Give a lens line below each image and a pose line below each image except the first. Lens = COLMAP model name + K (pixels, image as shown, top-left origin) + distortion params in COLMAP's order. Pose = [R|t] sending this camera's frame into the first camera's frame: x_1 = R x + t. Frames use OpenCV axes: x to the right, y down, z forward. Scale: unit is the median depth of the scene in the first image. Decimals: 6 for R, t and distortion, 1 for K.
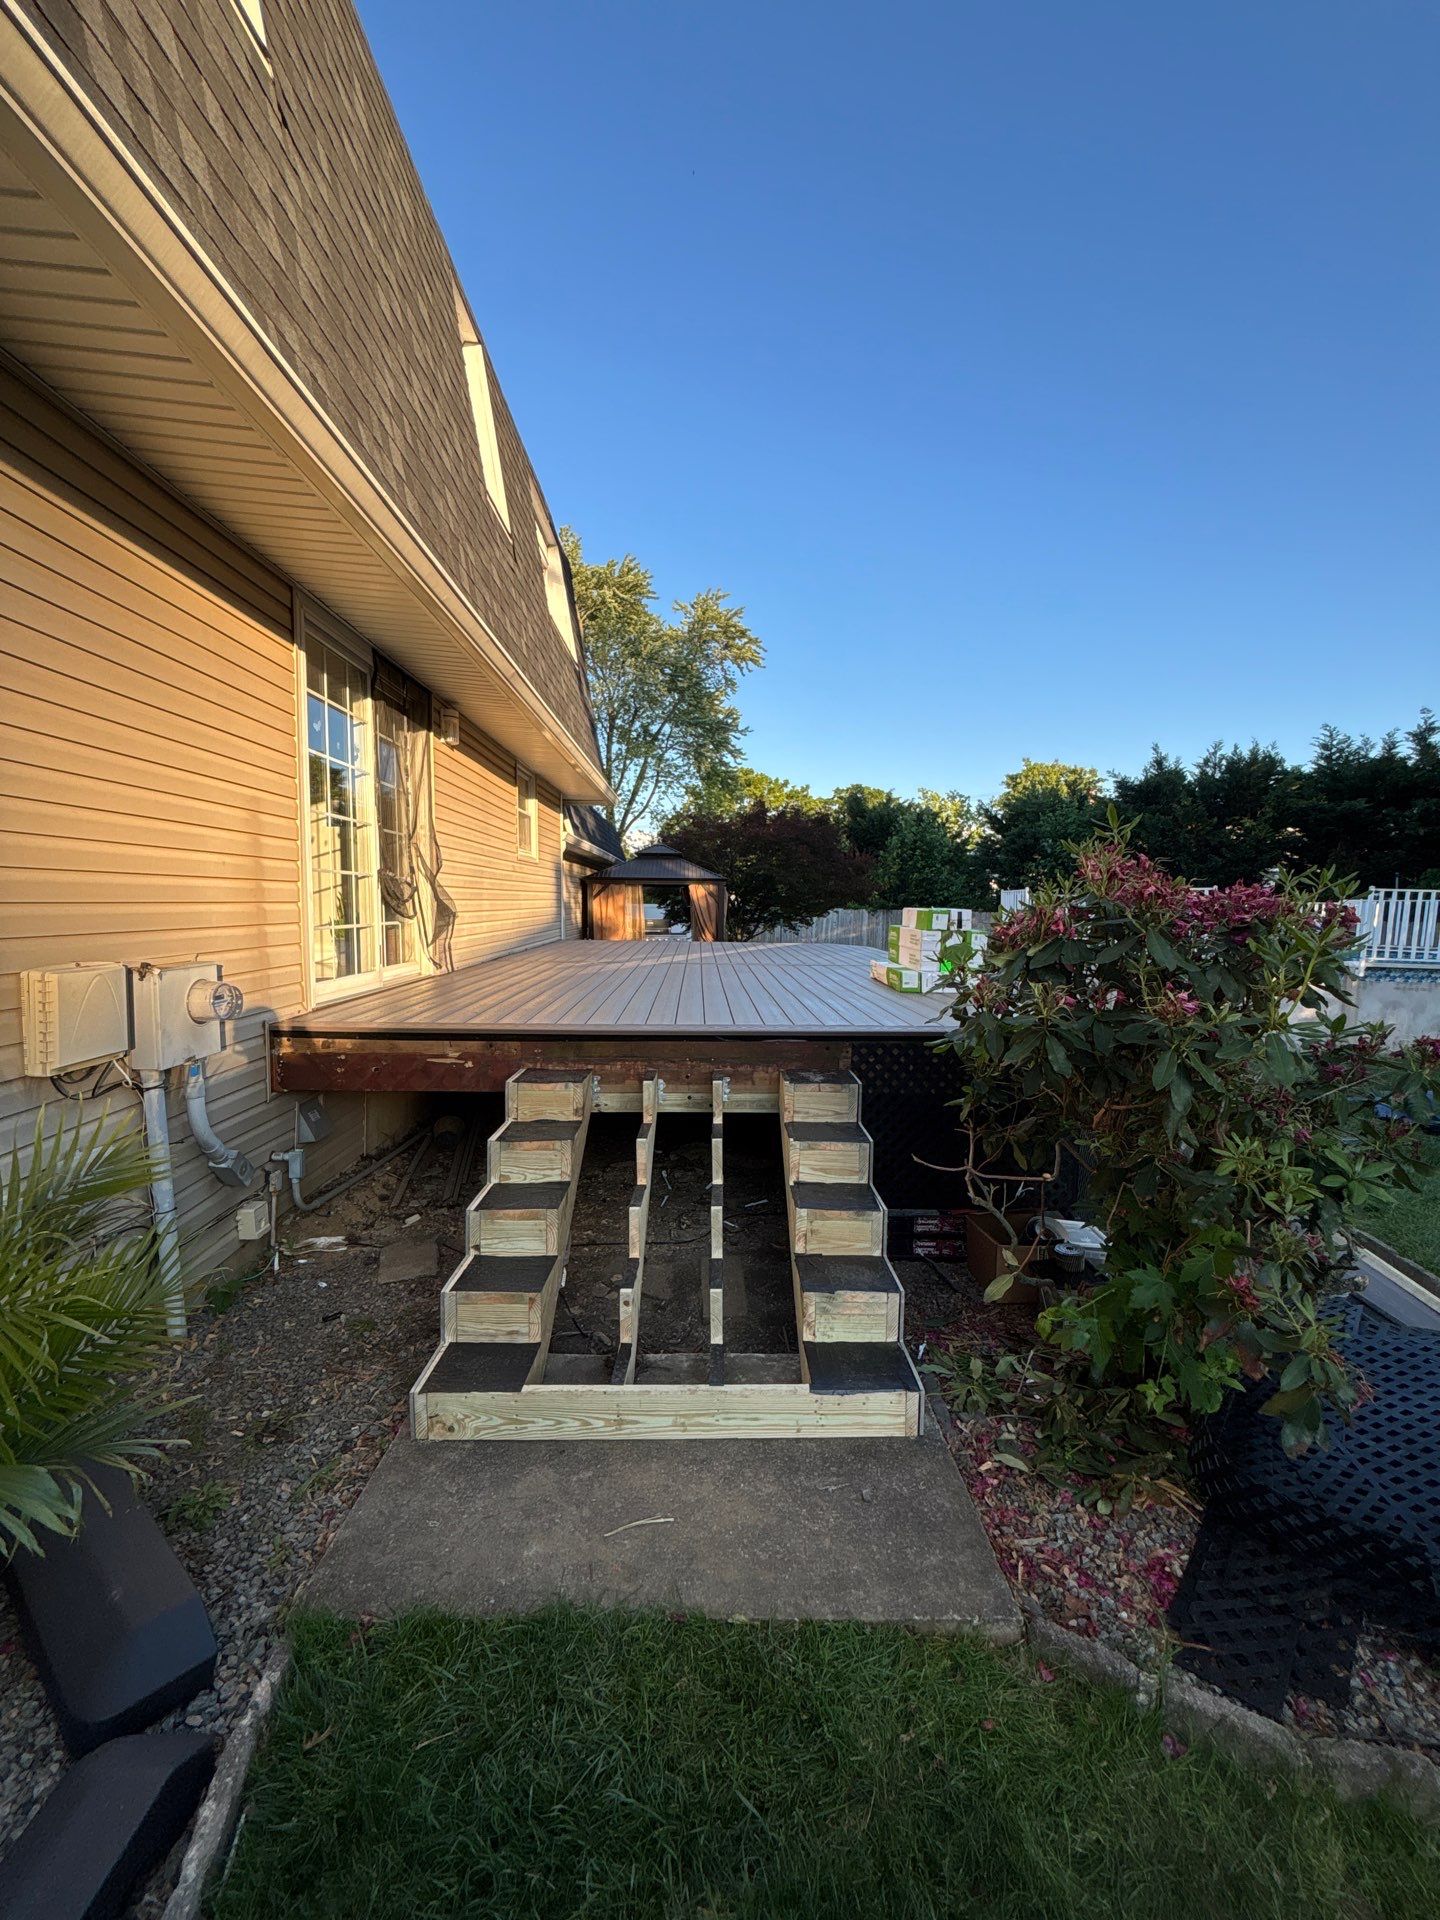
lens RADIAL K [[771.3, 0, 718.0], [0, 771.3, 960.8], [0, 0, 1]] dist [0.000784, -0.000348]
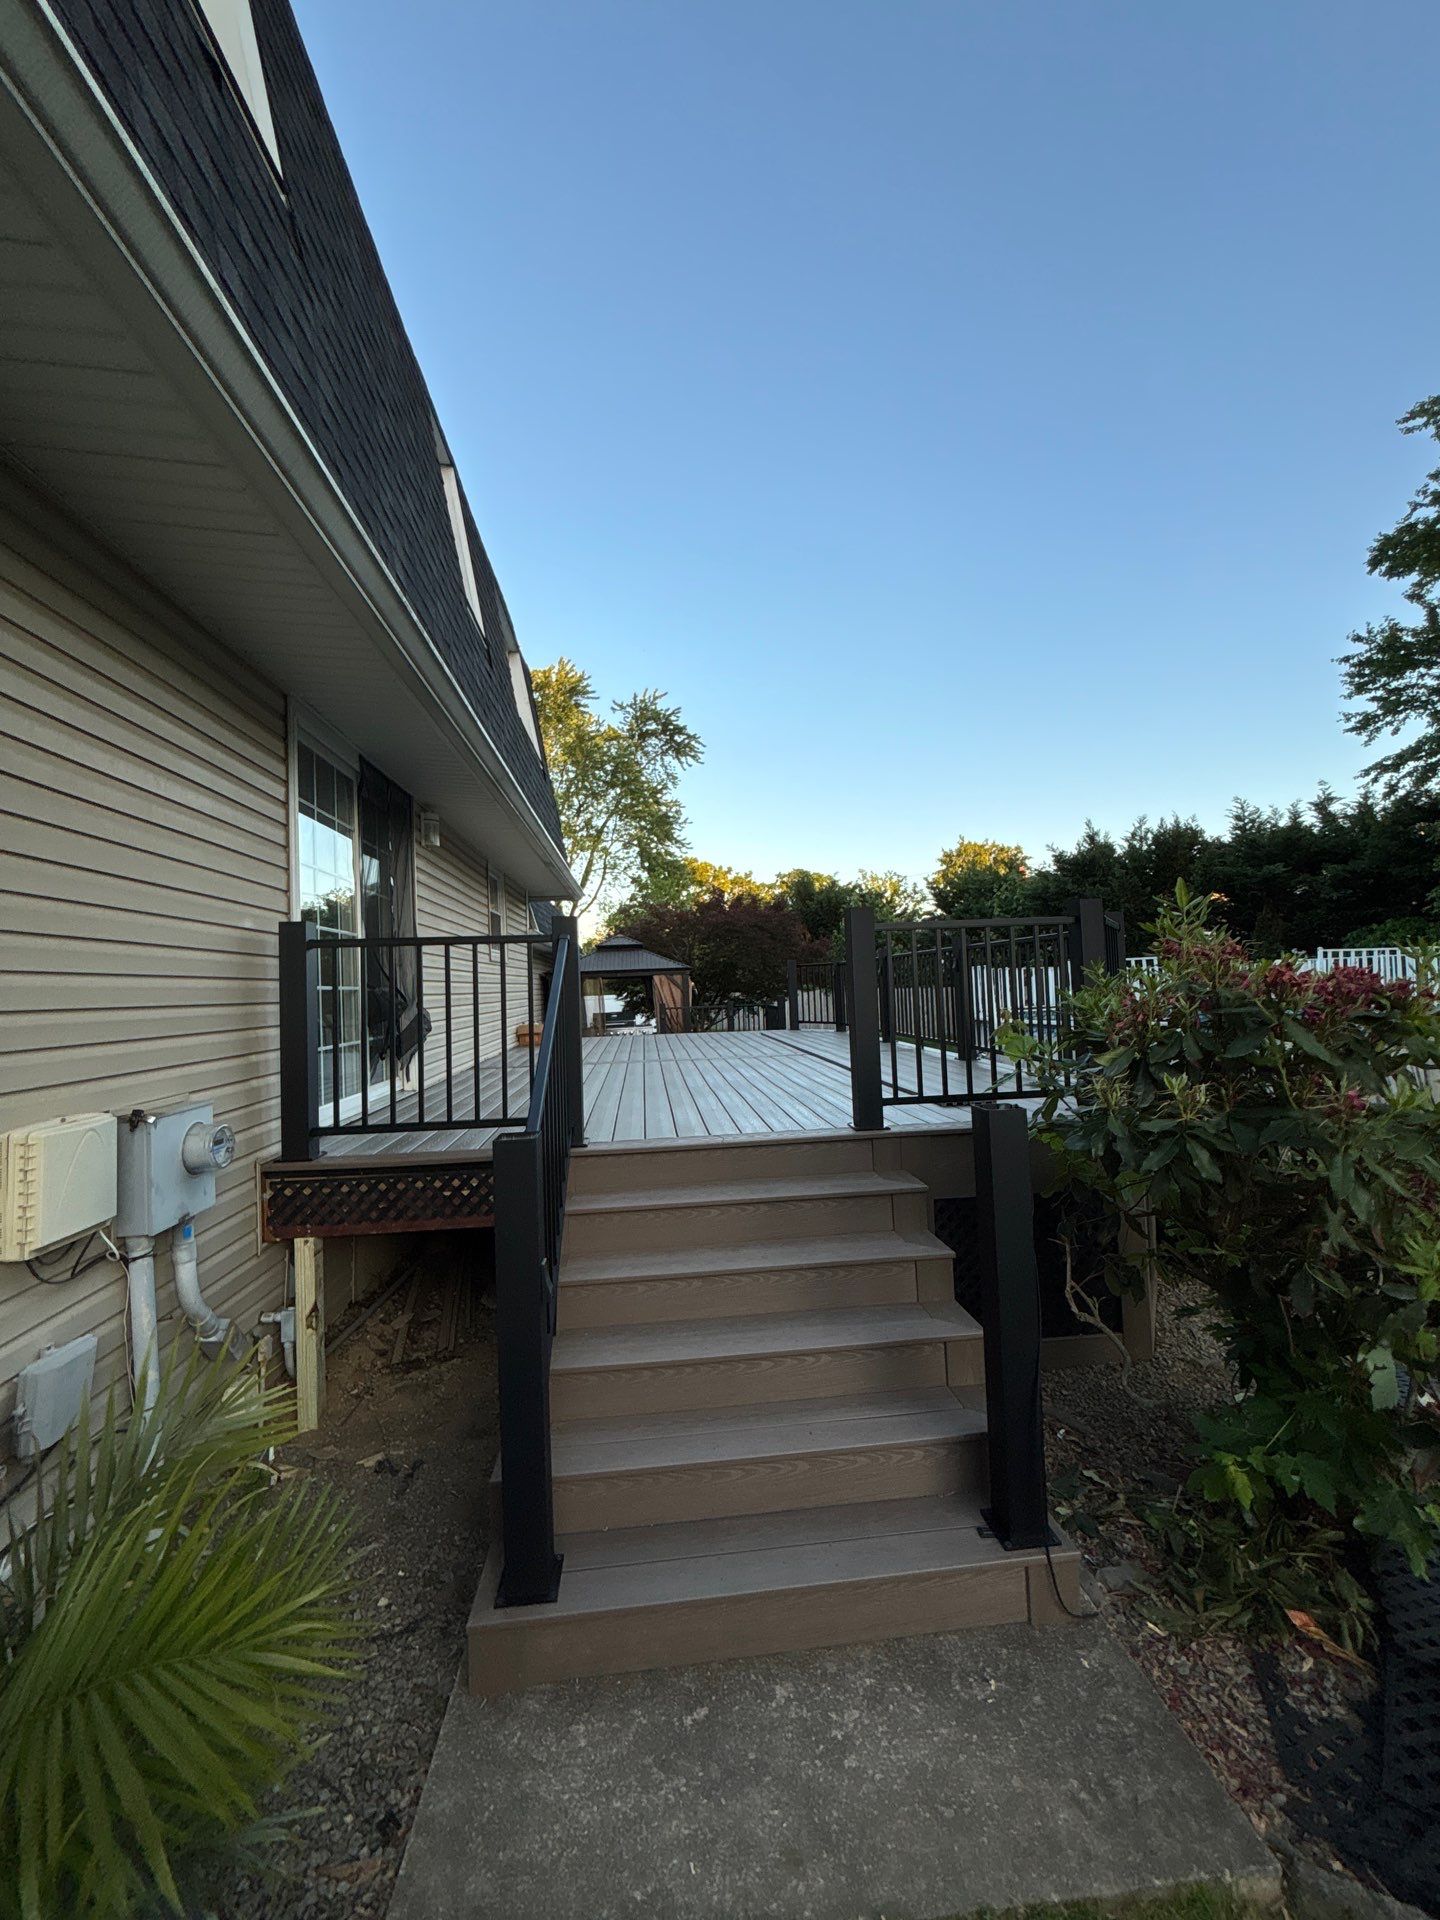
lens RADIAL K [[770.9, 0, 717.9], [0, 770.9, 960.4], [0, 0, 1]] dist [-0.000264, 0.000611]
pose [[0.996268, -0.047158, 0.072290, -0.035110], [0.054894, 0.992518, -0.109066, -0.008147], [-0.066605, 0.112628, 0.991402, 0.018376]]
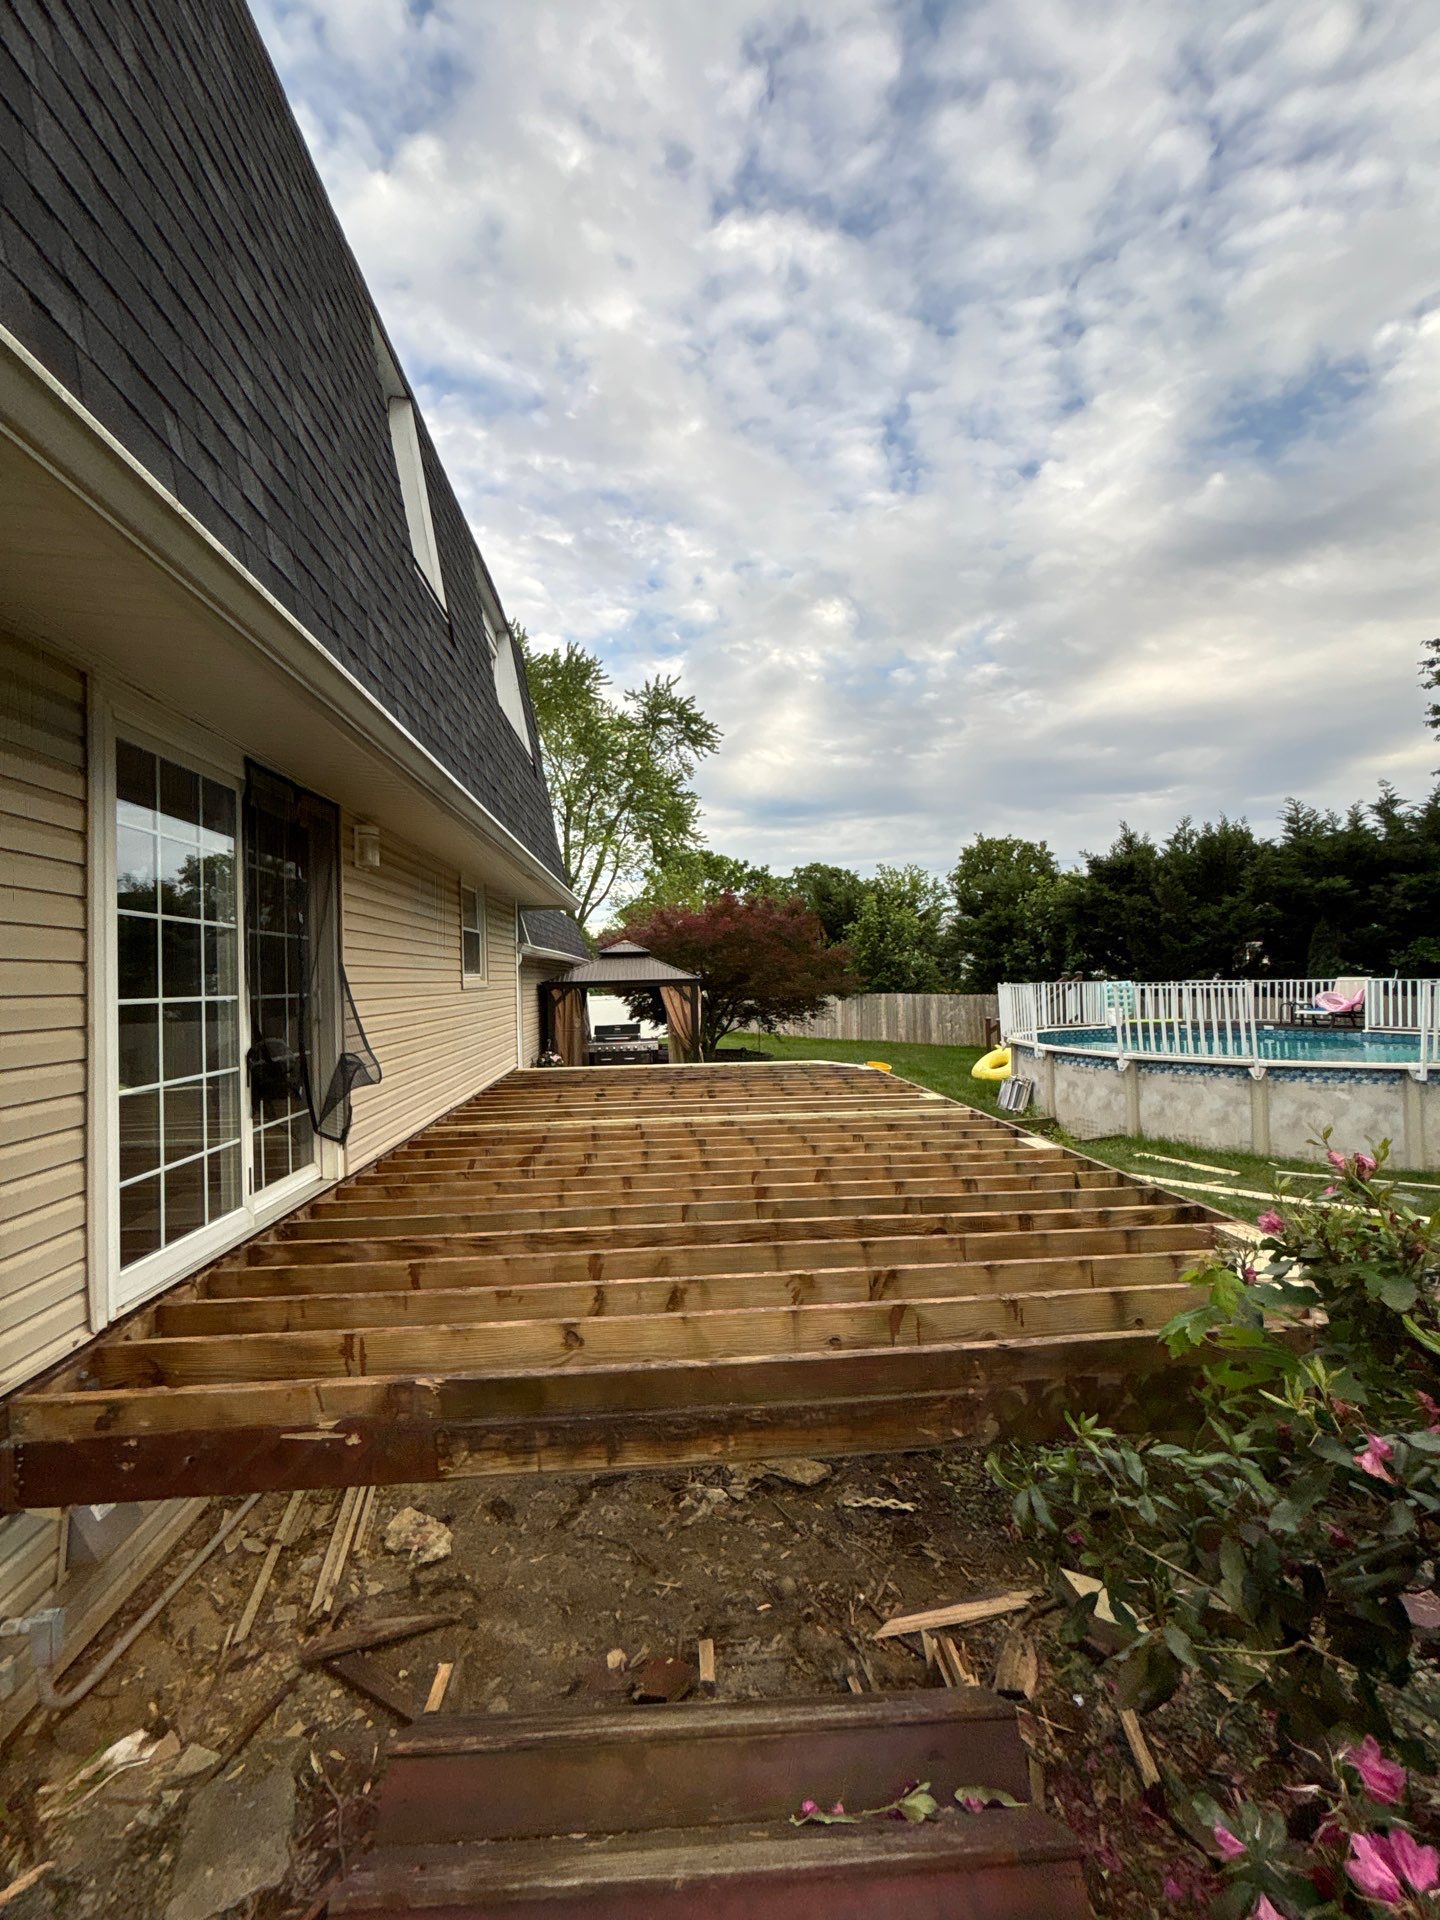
lens RADIAL K [[770.9, 0, 717.9], [0, 770.9, 960.4], [0, 0, 1]] dist [-0.000264, 0.000611]
pose [[0.998068, -0.033853, 0.052096, -0.020273], [0.038814, 0.994492, -0.097364, -0.053034], [-0.048513, 0.099198, 0.993884, 0.116608]]
